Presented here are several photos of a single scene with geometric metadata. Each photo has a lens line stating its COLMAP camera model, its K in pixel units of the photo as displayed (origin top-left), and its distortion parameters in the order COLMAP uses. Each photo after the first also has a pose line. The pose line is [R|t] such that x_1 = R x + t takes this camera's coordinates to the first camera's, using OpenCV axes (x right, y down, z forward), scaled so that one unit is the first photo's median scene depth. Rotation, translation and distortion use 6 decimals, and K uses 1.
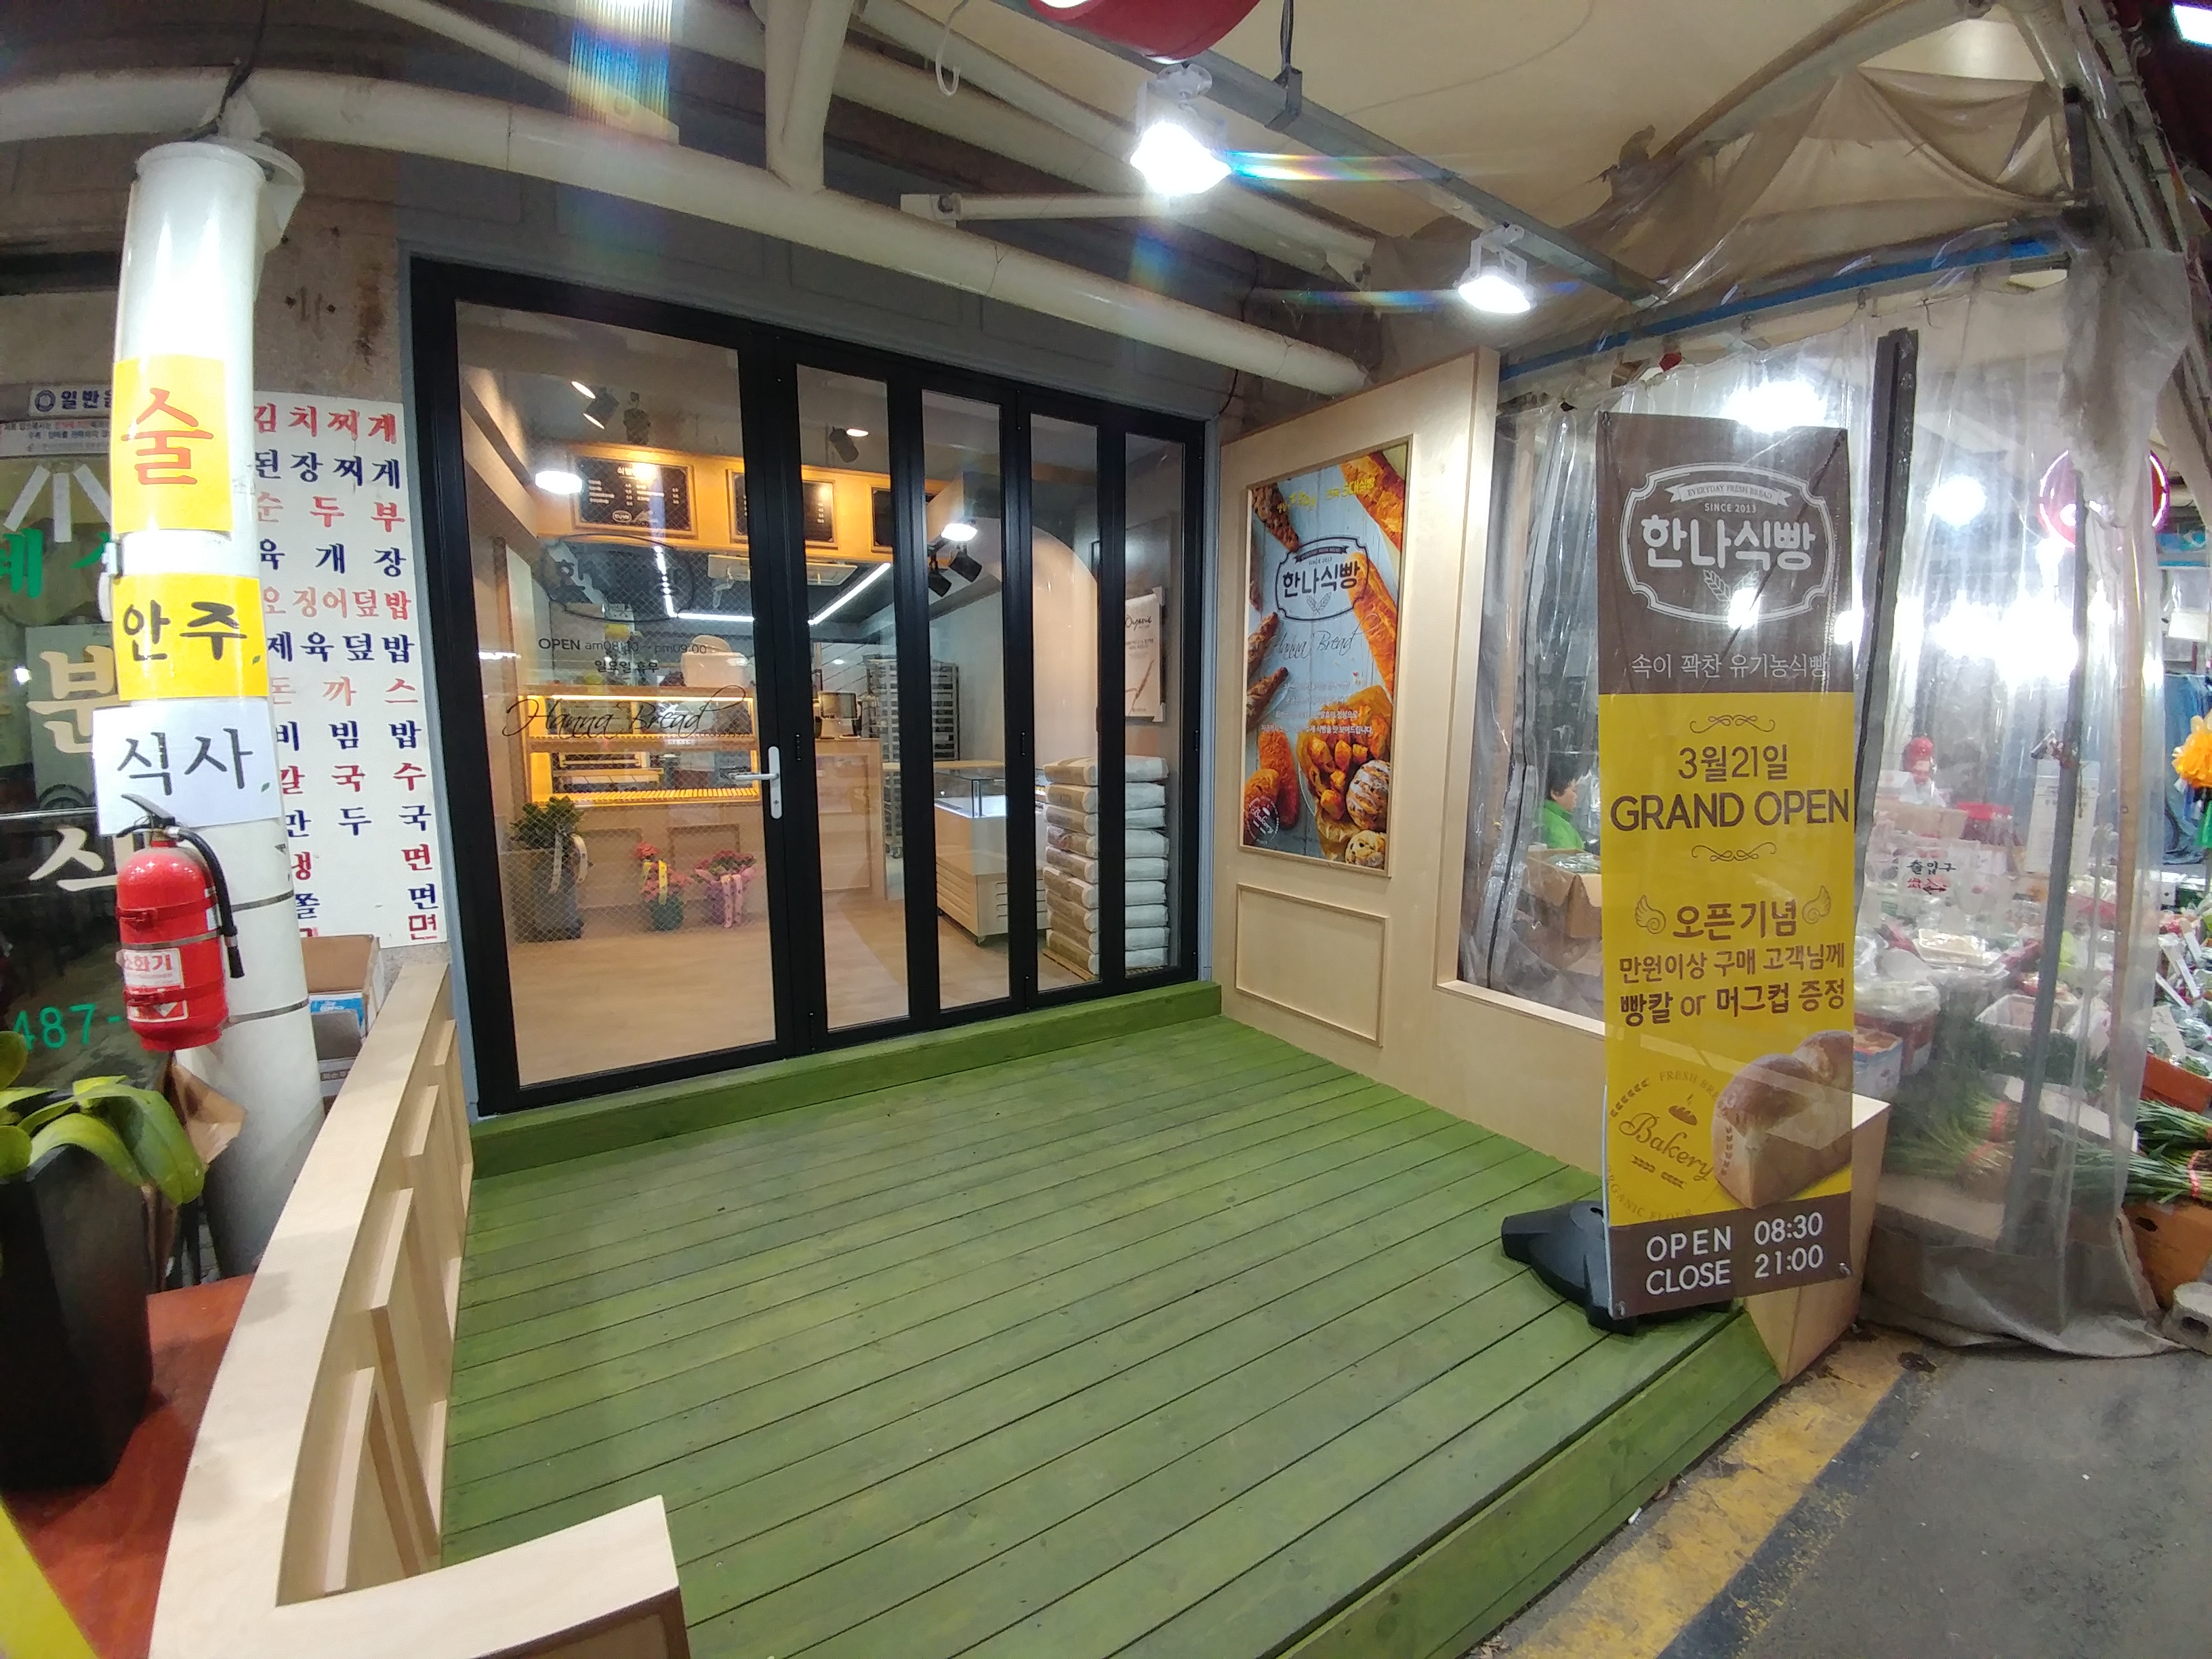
lens RADIAL K [[874.9, 0, 1106.0], [0, 874.9, 829.5], [0, 0, 1]] dist [0.000361, -0.026806]
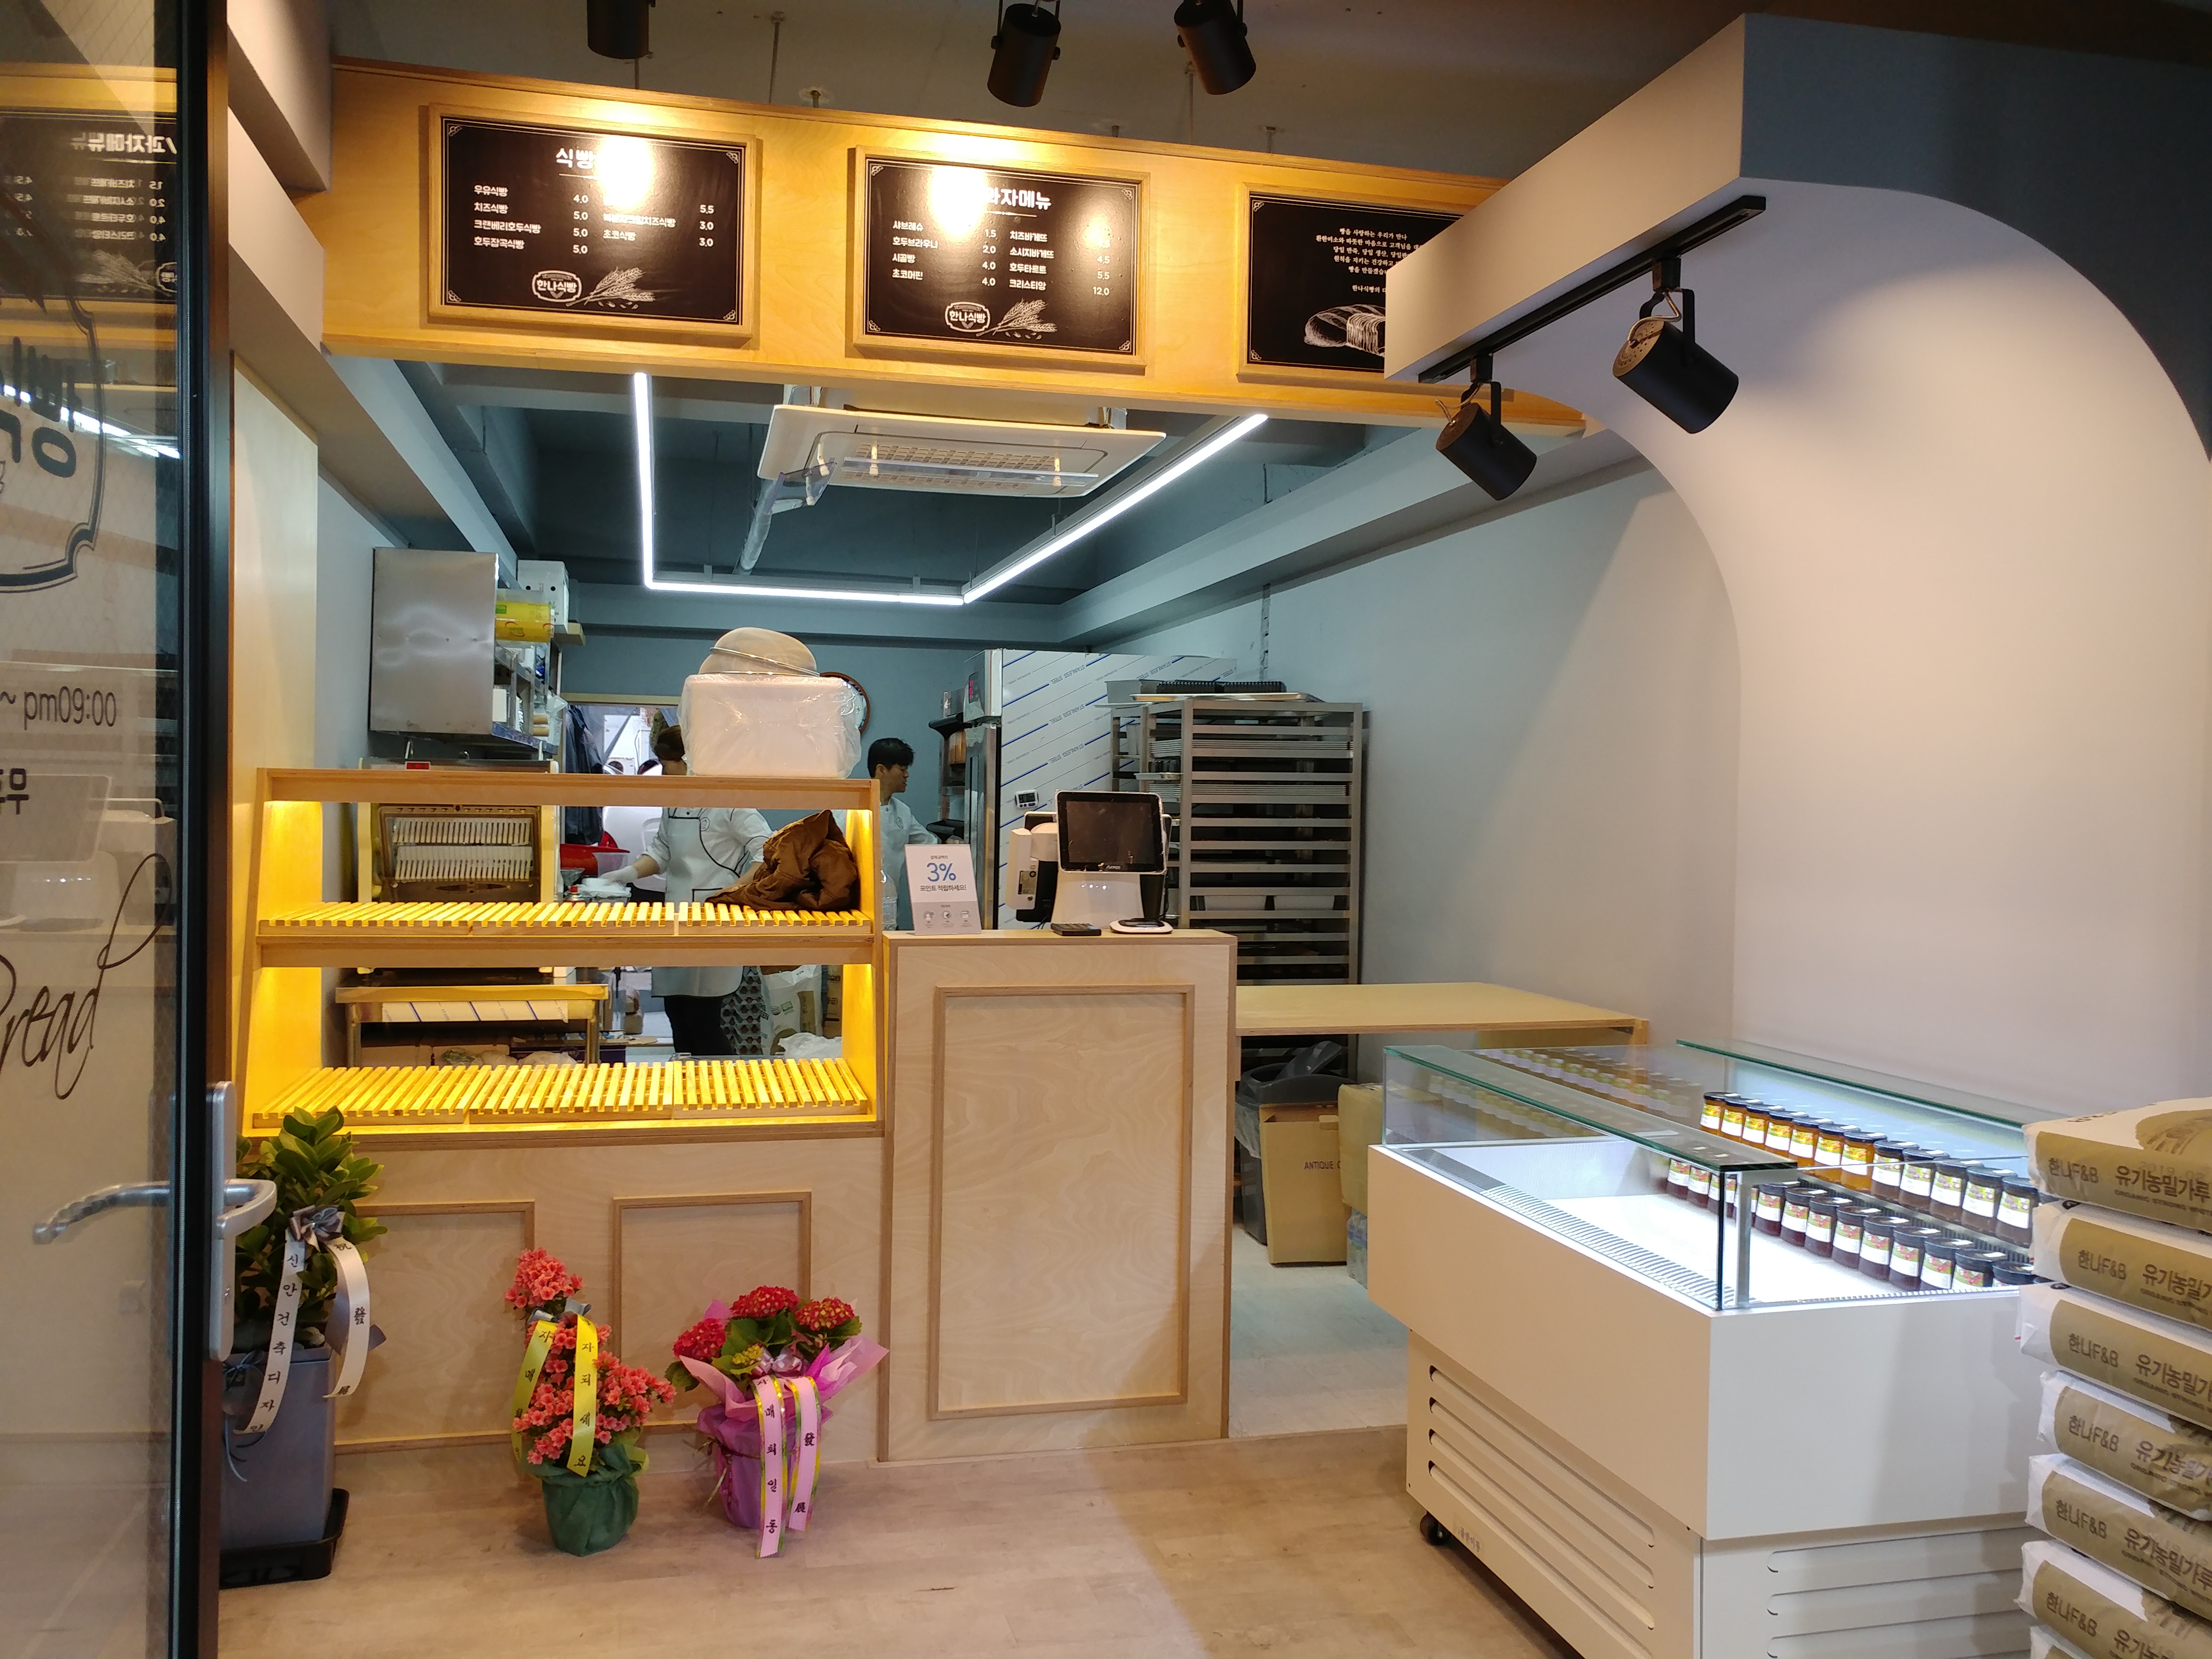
lens RADIAL K [[2205.9, 0, 1106.0], [0, 2205.9, 829.5], [0, 0, 1]] dist [-0.414346, 1.359208]
pose [[0.970777, 0.018043, -0.239306, -0.177070], [-0.048529, 0.991328, -0.122119, -0.069802], [0.235027, 0.130164, 0.963234, 0.336721]]
